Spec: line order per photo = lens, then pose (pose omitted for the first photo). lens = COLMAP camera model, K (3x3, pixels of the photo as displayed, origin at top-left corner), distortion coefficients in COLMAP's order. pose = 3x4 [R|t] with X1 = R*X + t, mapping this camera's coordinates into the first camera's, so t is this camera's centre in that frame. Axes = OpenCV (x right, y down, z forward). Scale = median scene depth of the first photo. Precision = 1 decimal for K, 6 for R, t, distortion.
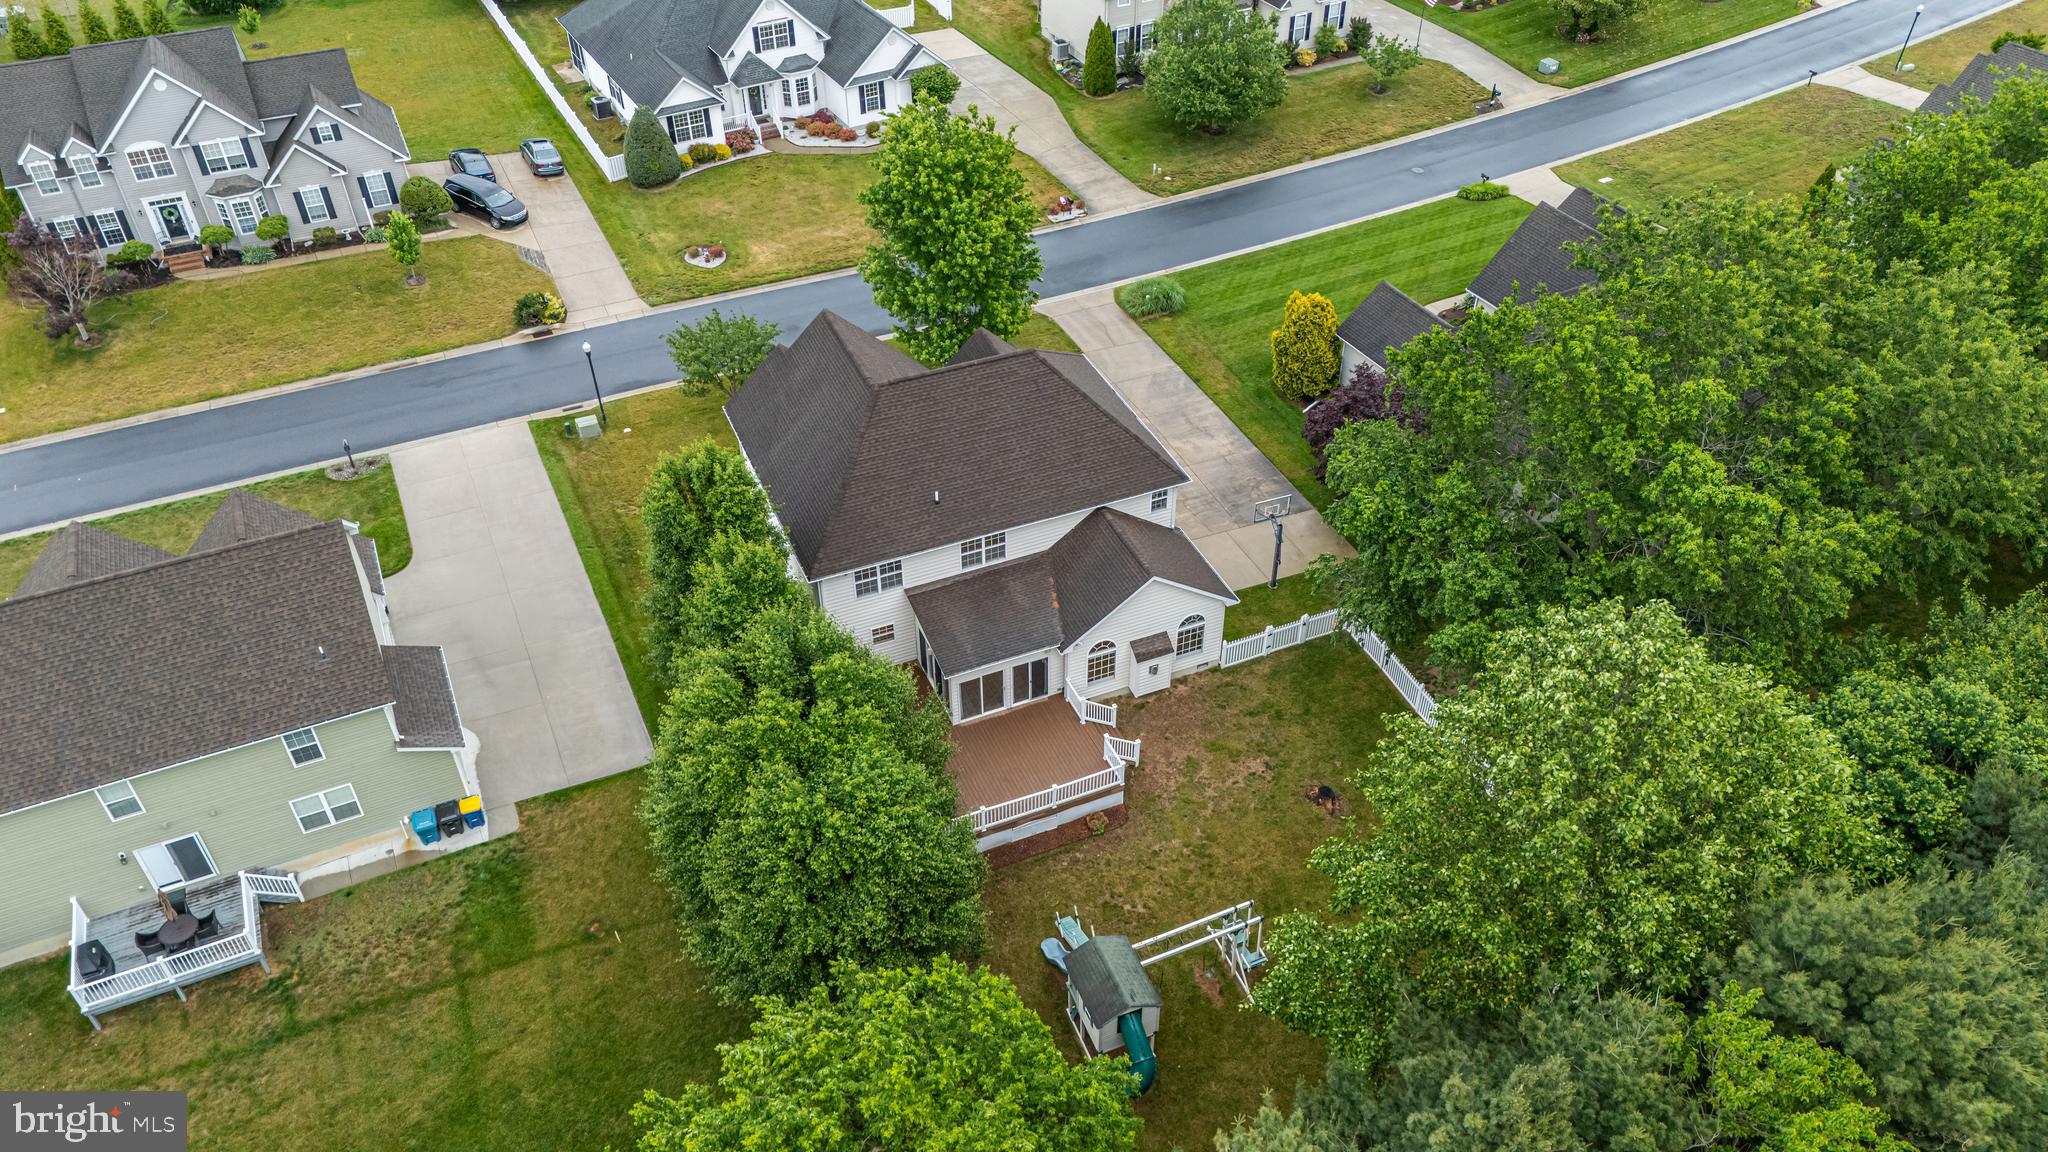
lens RADIAL K [[1505.4, 0, 1029.8], [0, 1505.4, 571.2], [0, 0, 1]] dist [0.065598, -0.058235]
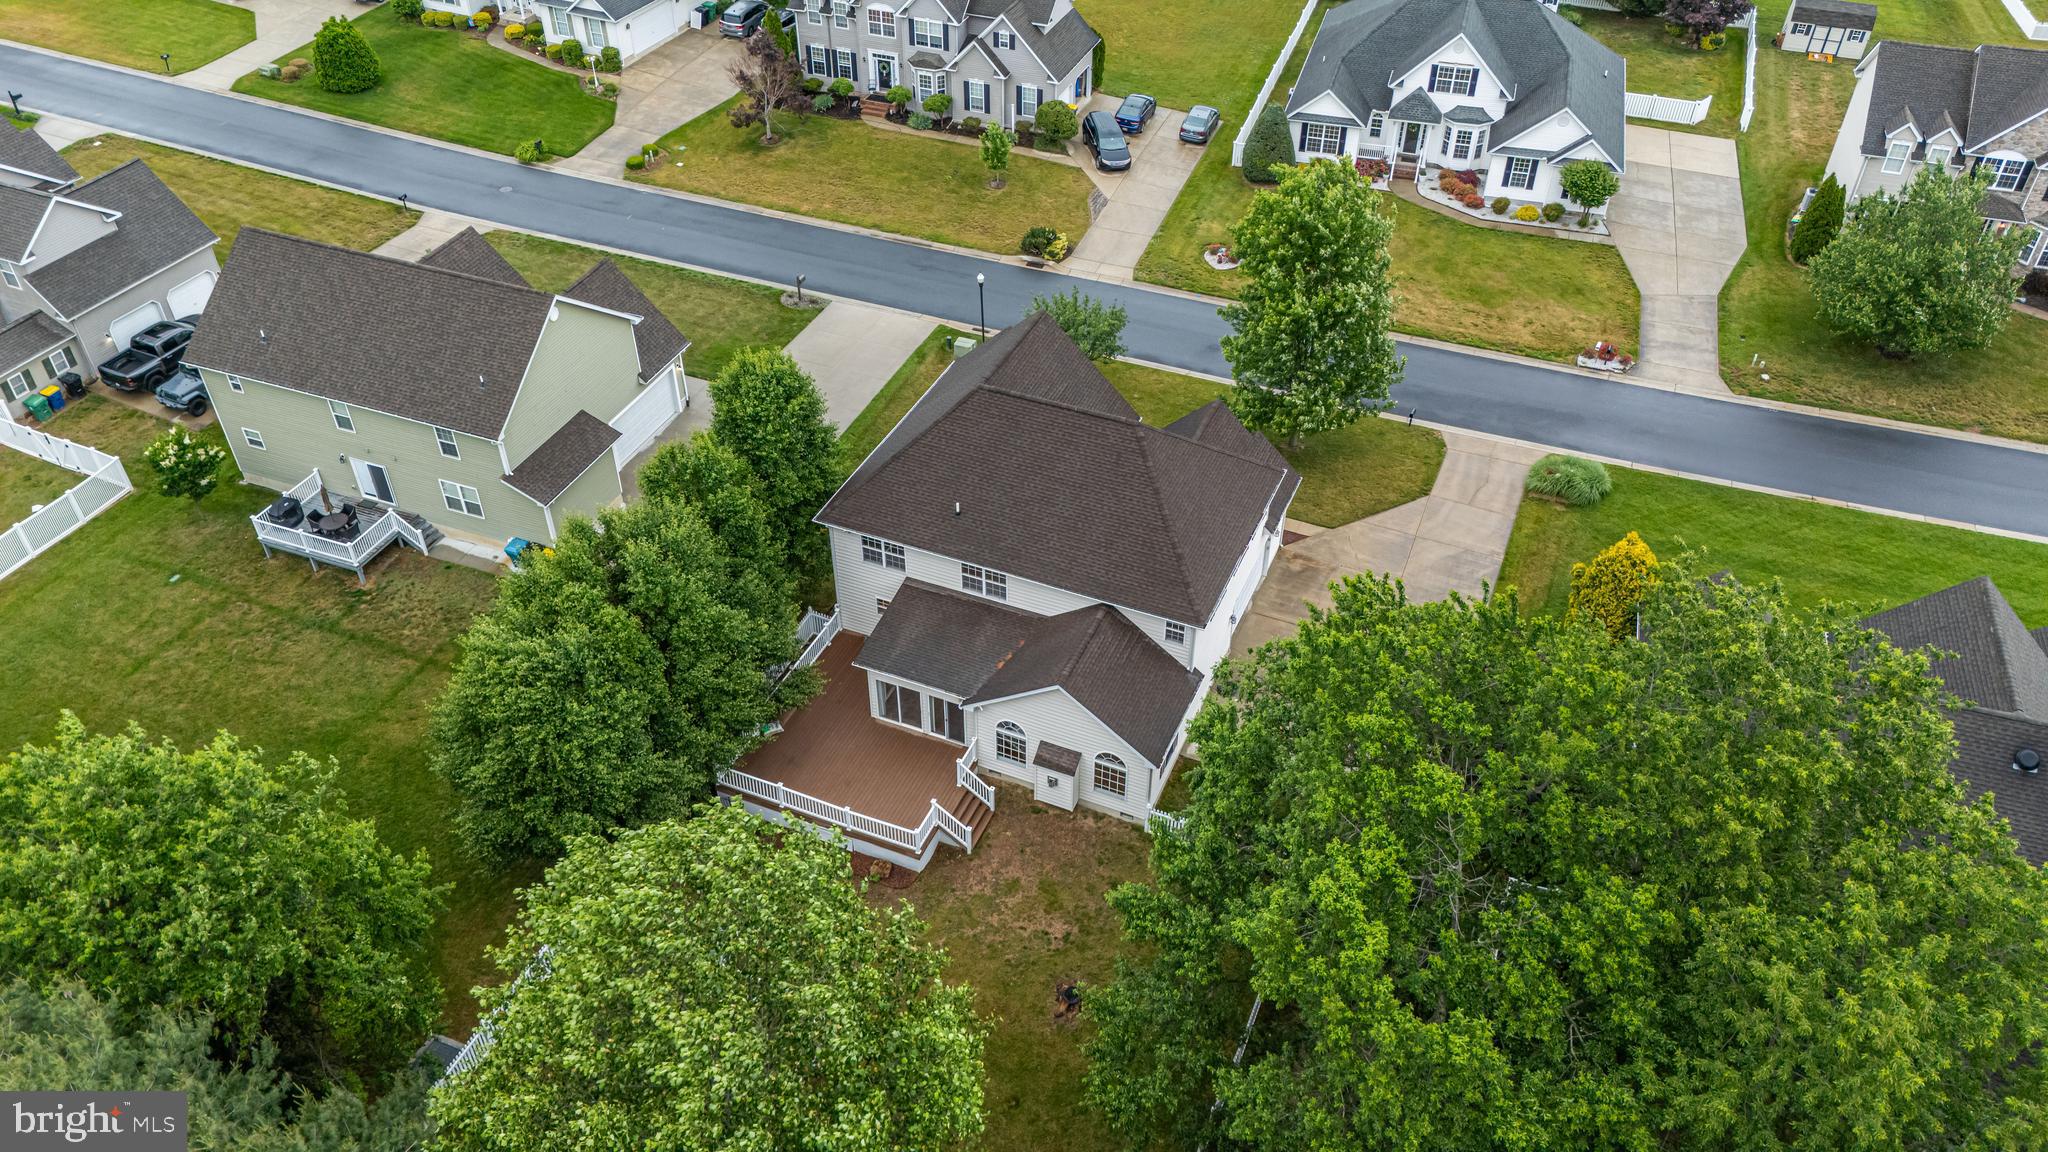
lens RADIAL K [[1505.4, 0, 1027.7], [0, 1505.4, 574.6], [0, 0, 1]] dist [0.065598, -0.058235]
pose [[0.690720, 0.467546, -0.551640, 0.380880], [-0.466263, 0.871059, 0.154454, -0.131810], [0.552725, 0.150524, 0.819657, 0.157324]]
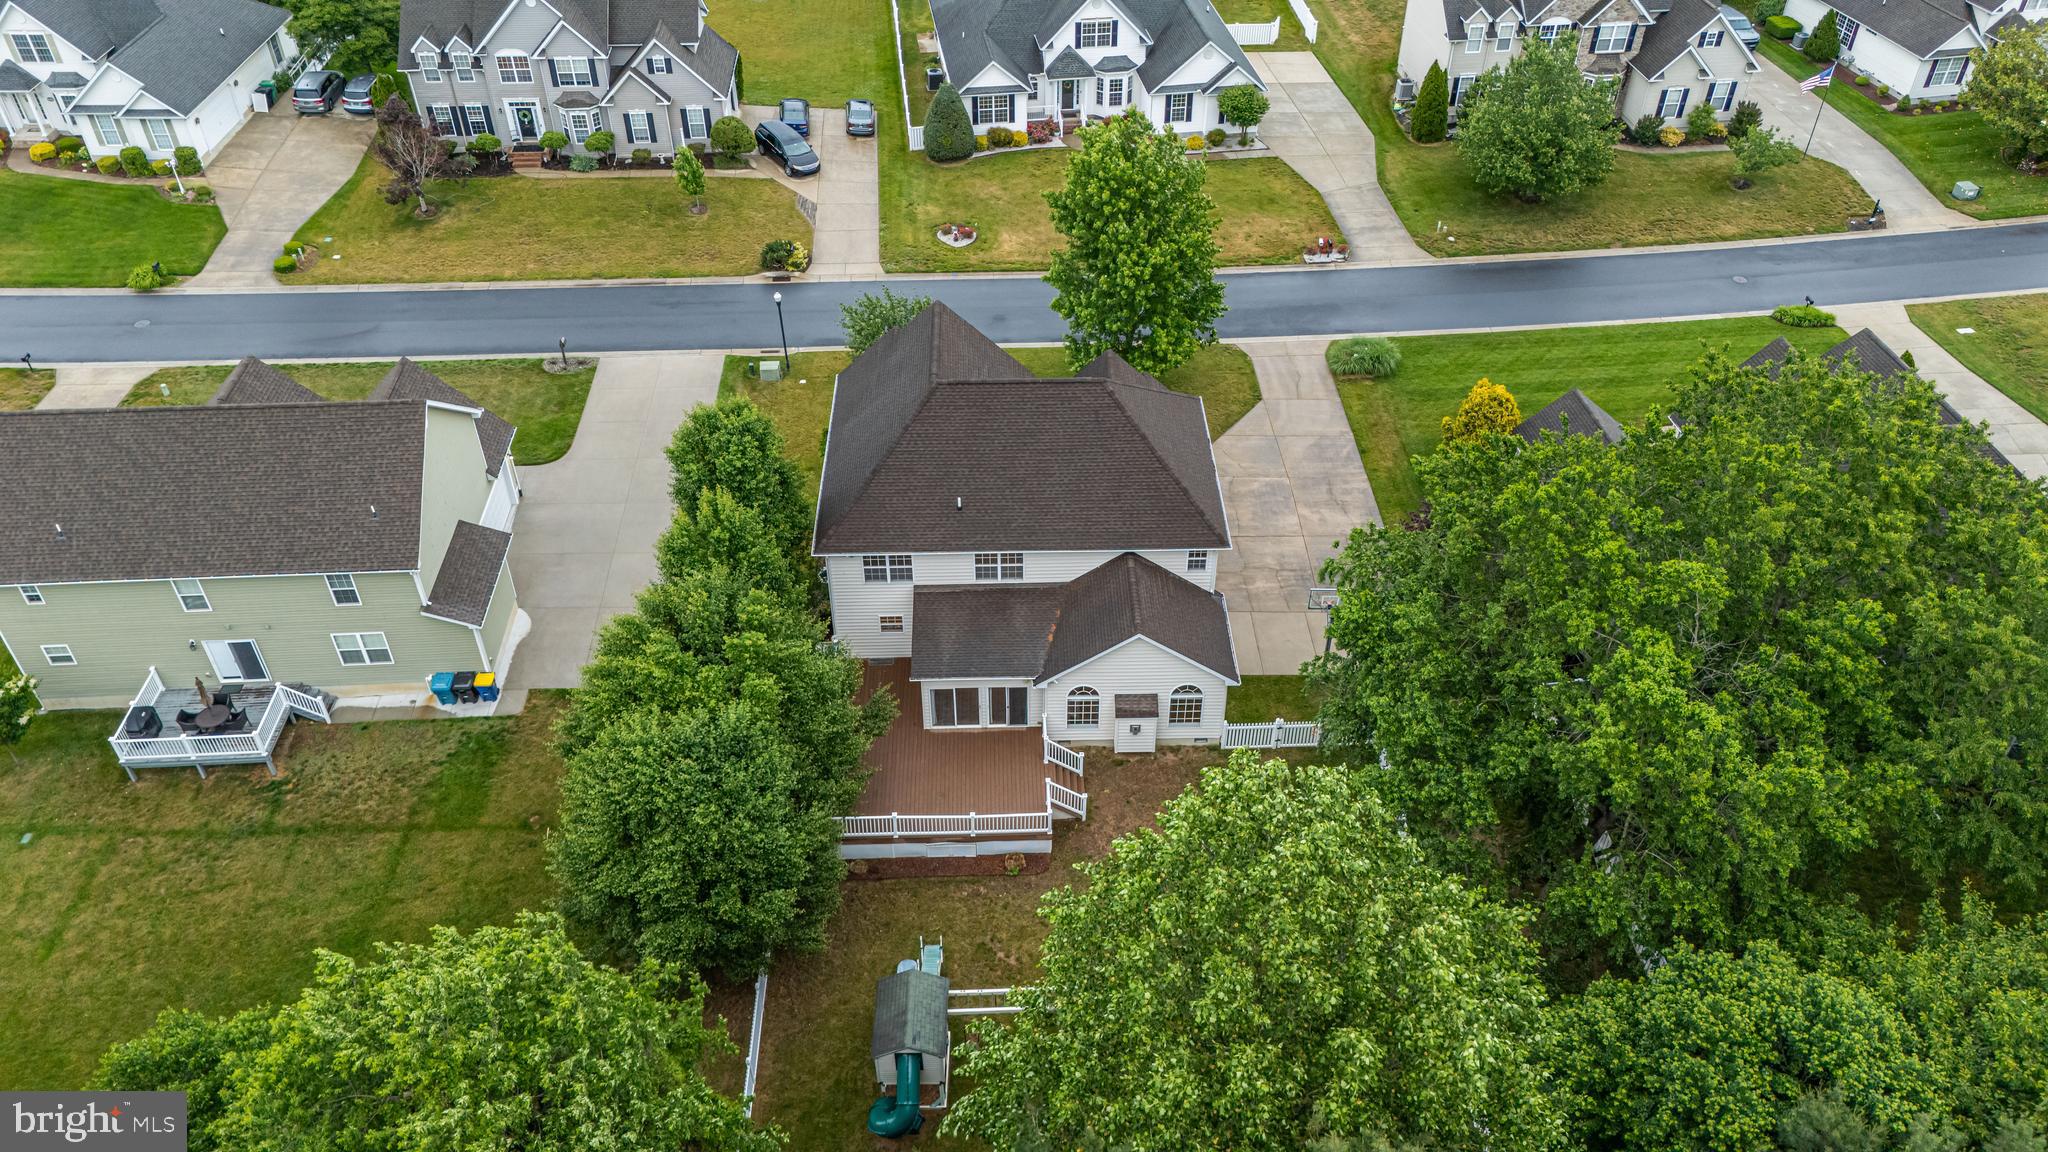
lens RADIAL K [[1505.4, 0, 1029.7], [0, 1505.4, 570.9], [0, 0, 1]] dist [0.065598, -0.058235]
pose [[0.929541, 0.237831, -0.281761, 0.194383], [-0.238213, 0.970637, 0.033429, -0.035557], [0.281438, 0.036046, 0.958902, 0.040880]]
